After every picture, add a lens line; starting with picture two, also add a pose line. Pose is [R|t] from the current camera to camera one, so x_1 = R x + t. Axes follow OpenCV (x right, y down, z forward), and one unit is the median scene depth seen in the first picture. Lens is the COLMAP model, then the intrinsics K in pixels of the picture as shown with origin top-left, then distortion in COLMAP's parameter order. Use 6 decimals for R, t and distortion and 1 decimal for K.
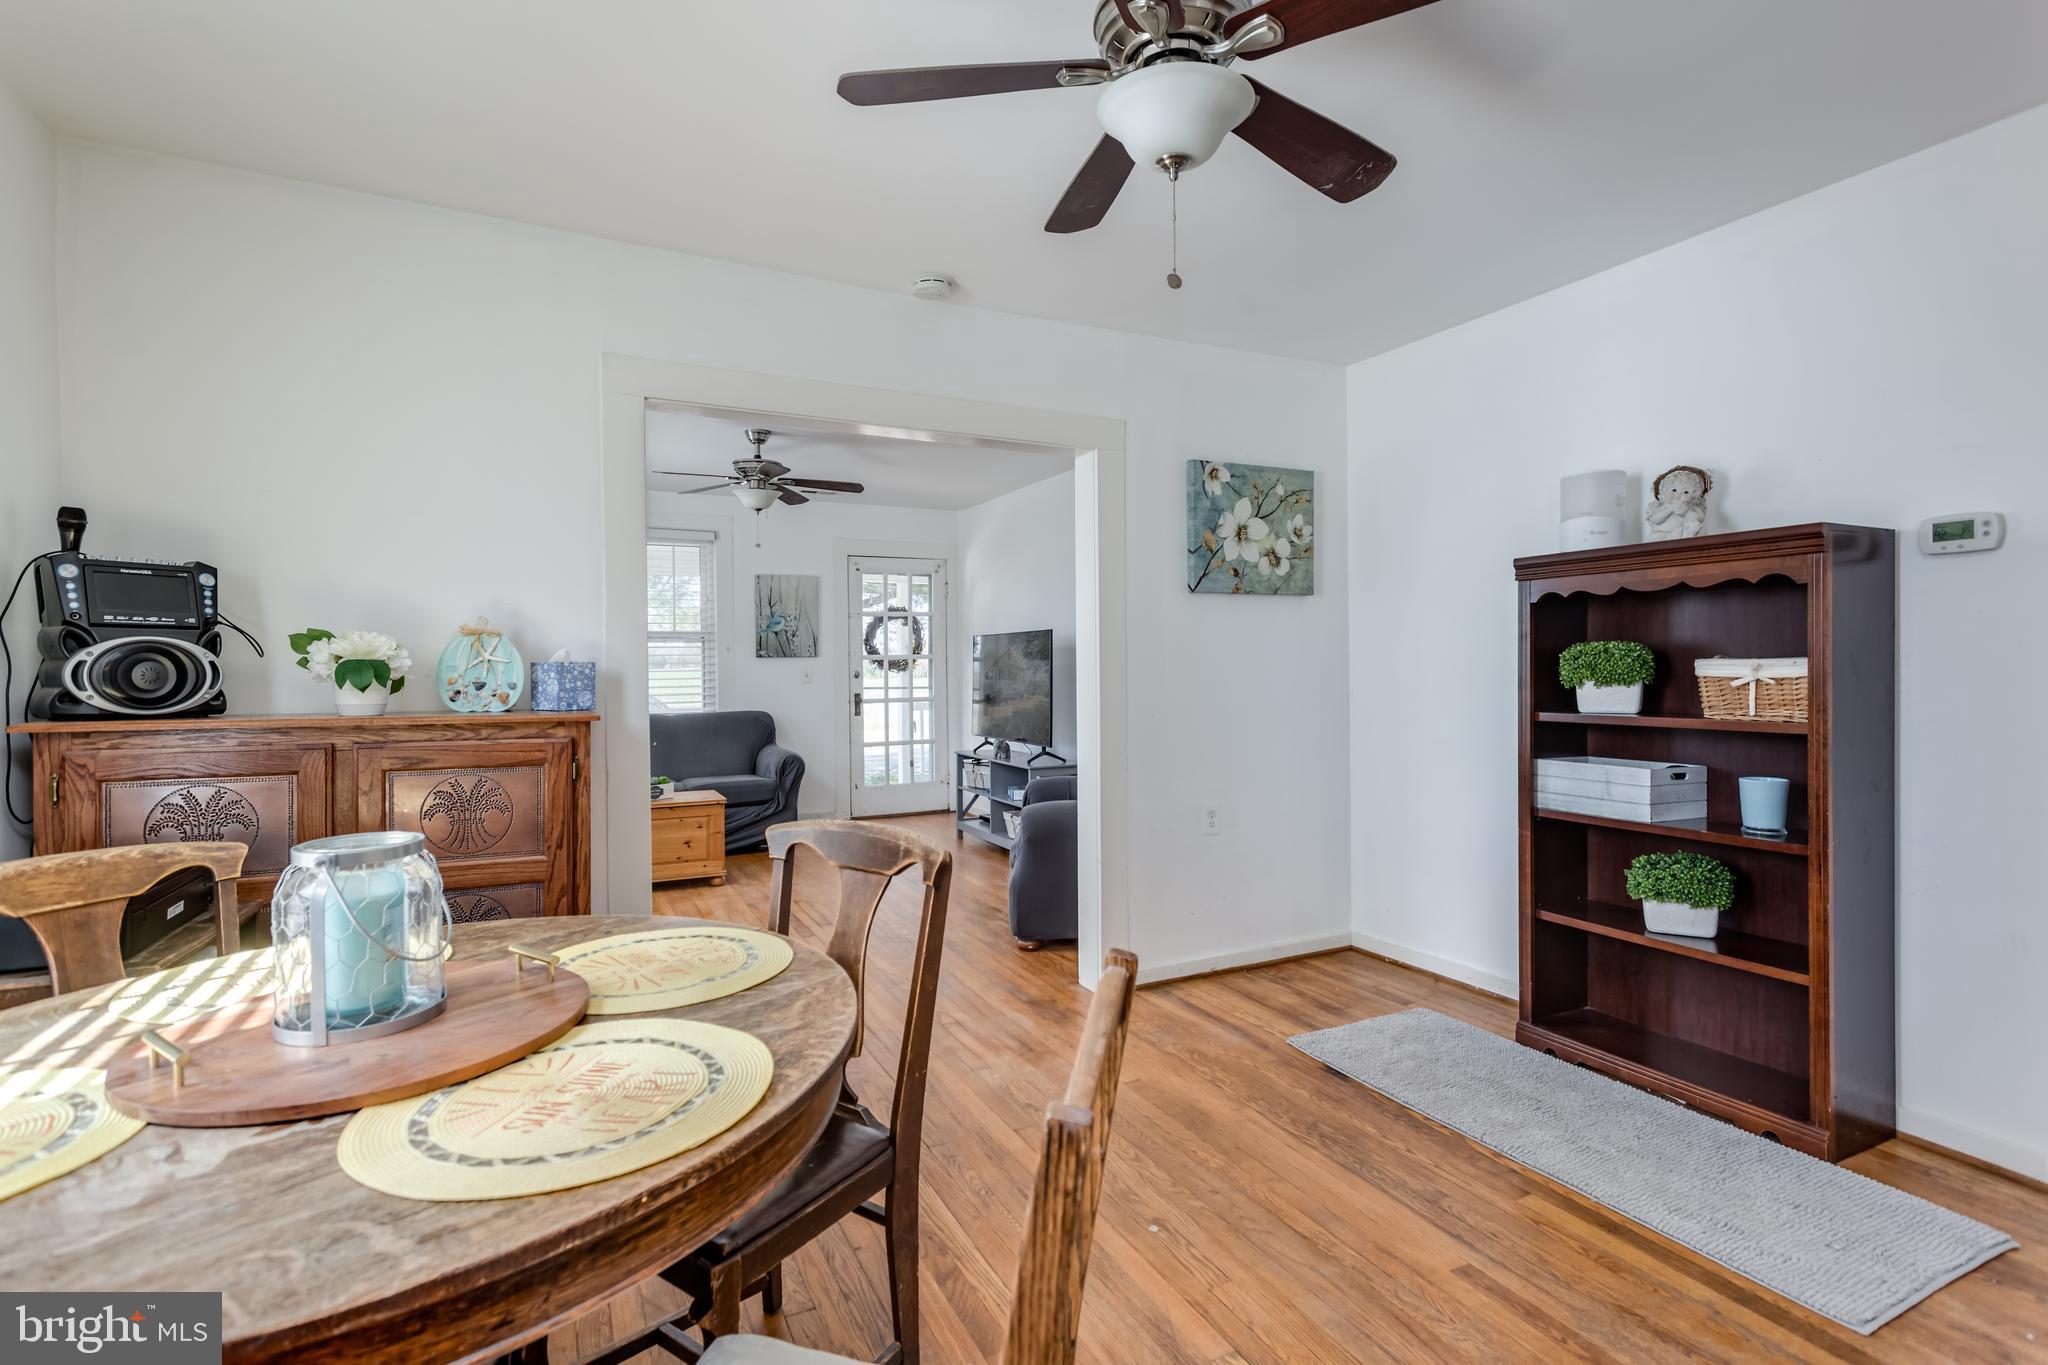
lens RADIAL K [[974.8, 0, 1026.6], [0, 974.8, 675.5], [0, 0, 1]] dist [-0.000031, 0.003073]
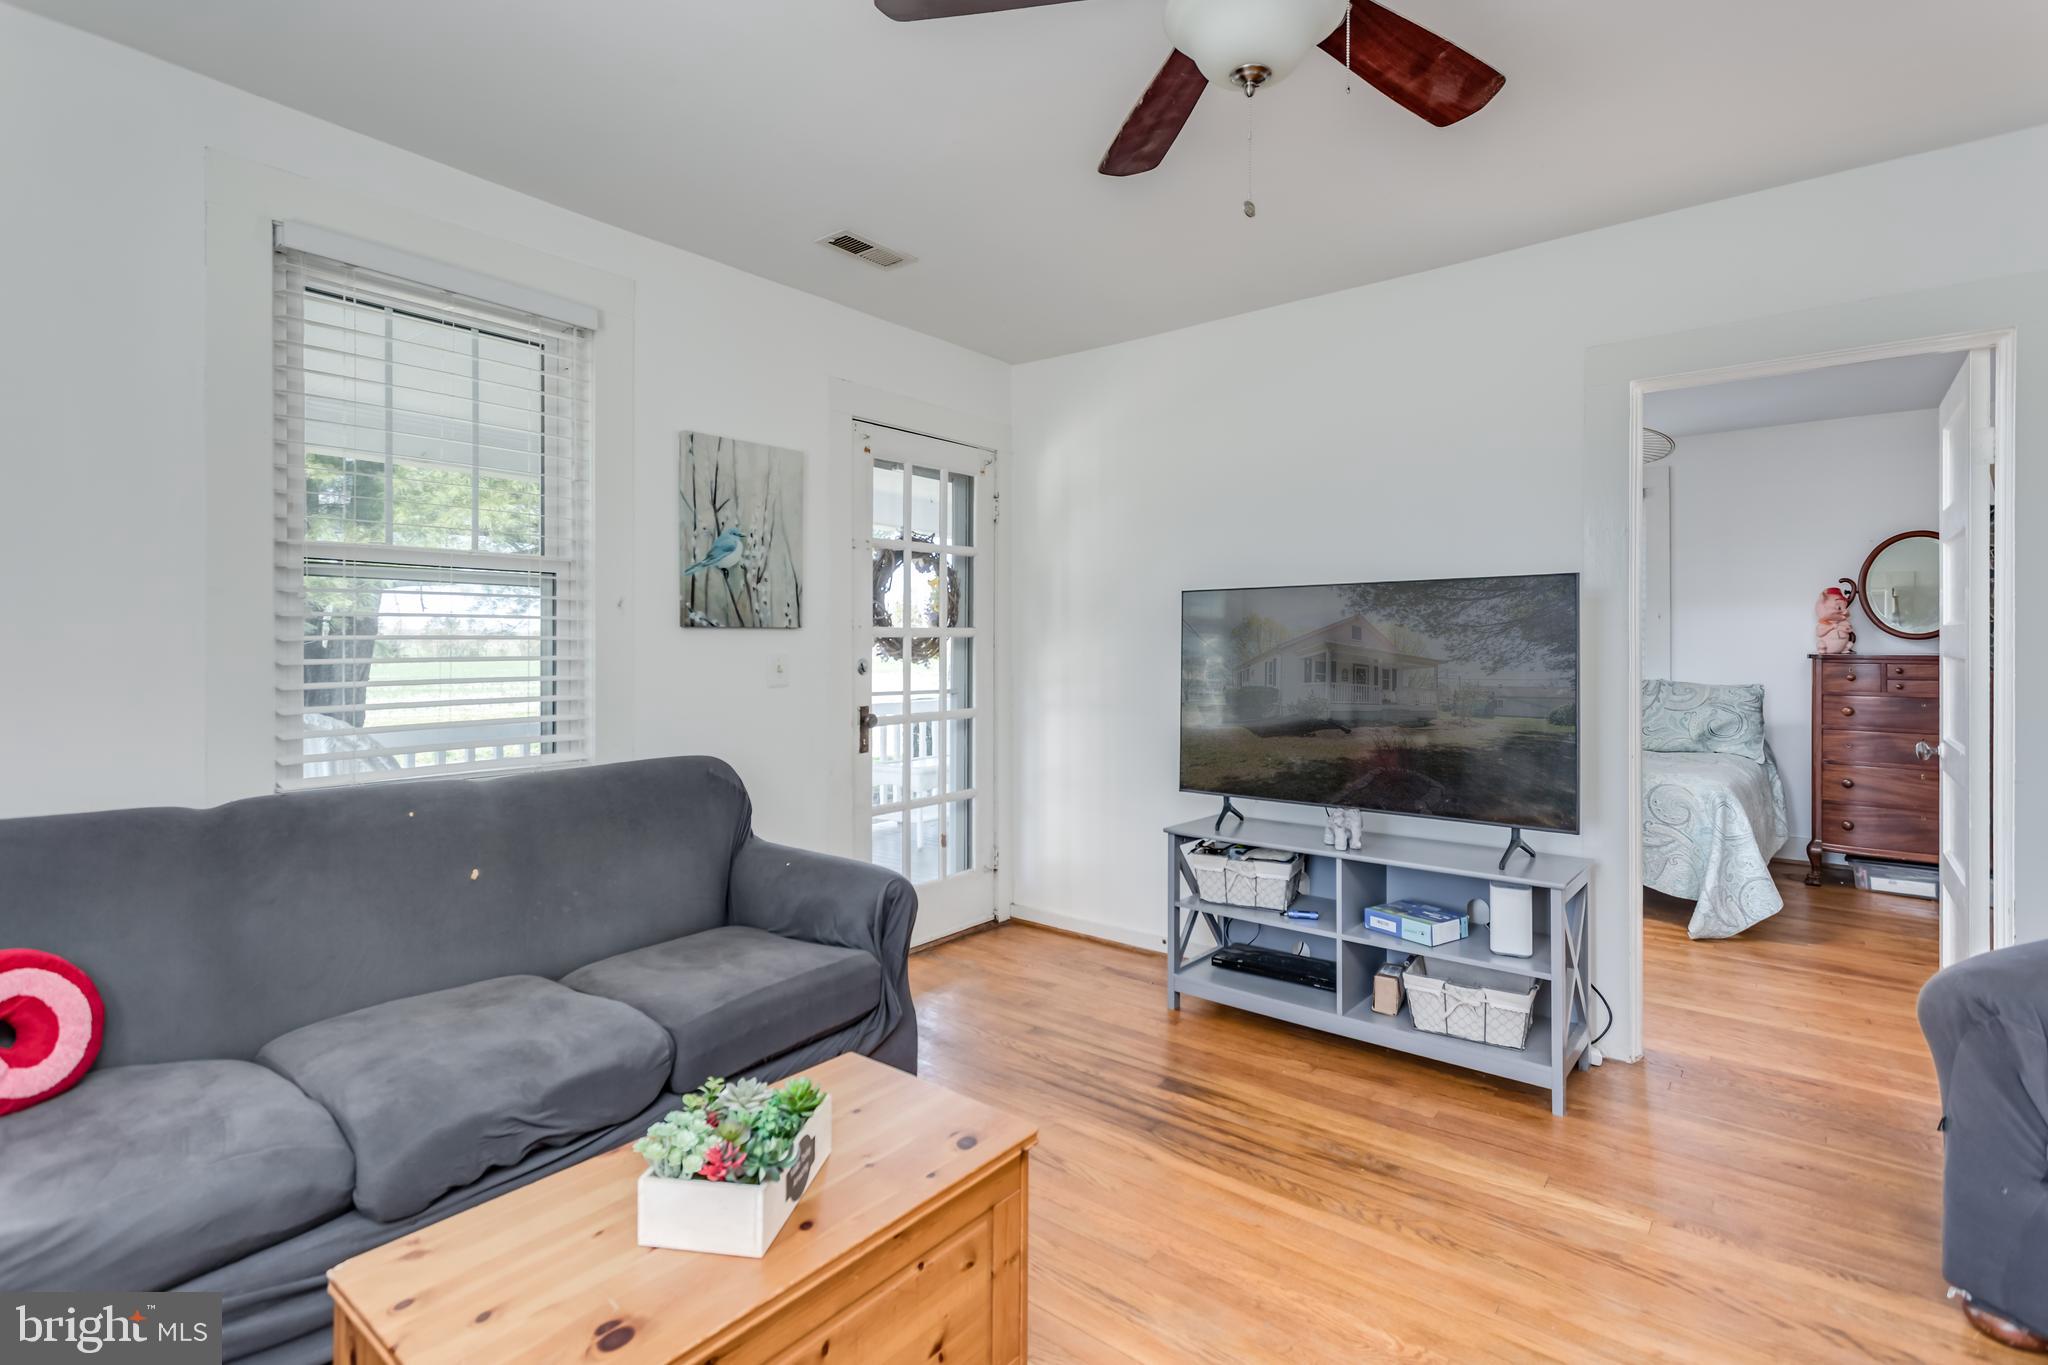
lens RADIAL K [[976.8, 0, 1051.6], [0, 976.8, 651.0], [0, 0, 1]] dist [0.002712, 0.000842]
pose [[0.914519, 0.005198, 0.404510, -0.297158], [-0.001330, 0.999951, -0.009843, -0.004532], [-0.404541, 0.008464, 0.914481, 0.540133]]
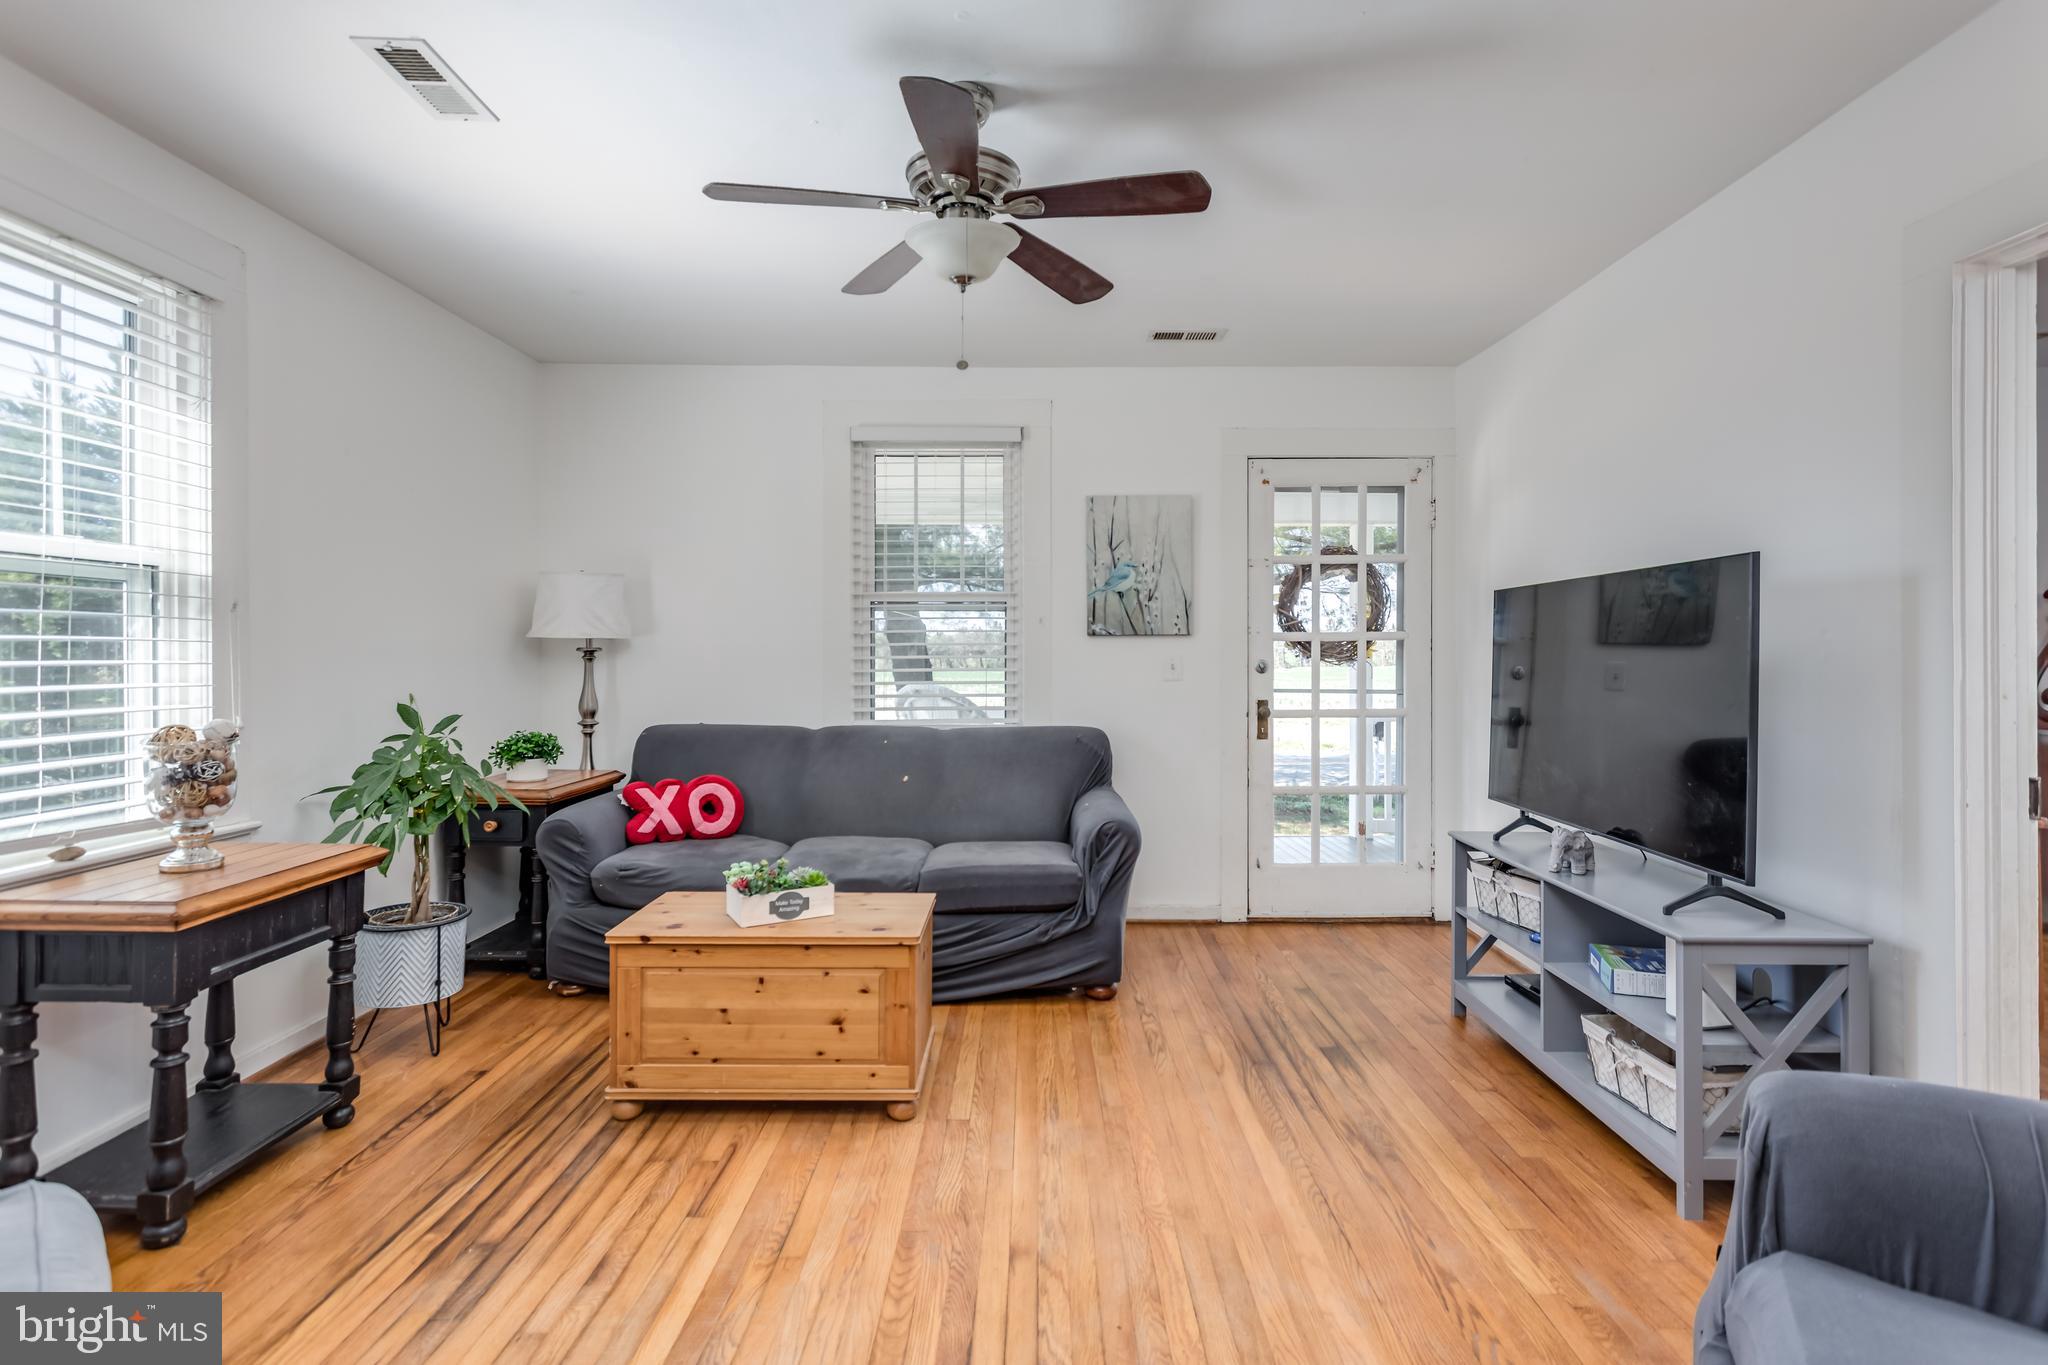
lens RADIAL K [[974.8, 0, 1026.4], [0, 974.8, 664.7], [0, 0, 1]] dist [-0.000031, 0.003073]
pose [[0.891127, 0.013497, -0.453554, -0.039768], [-0.012197, 0.999909, 0.005790, -0.004052], [0.453590, 0.000372, 0.891210, 0.446516]]
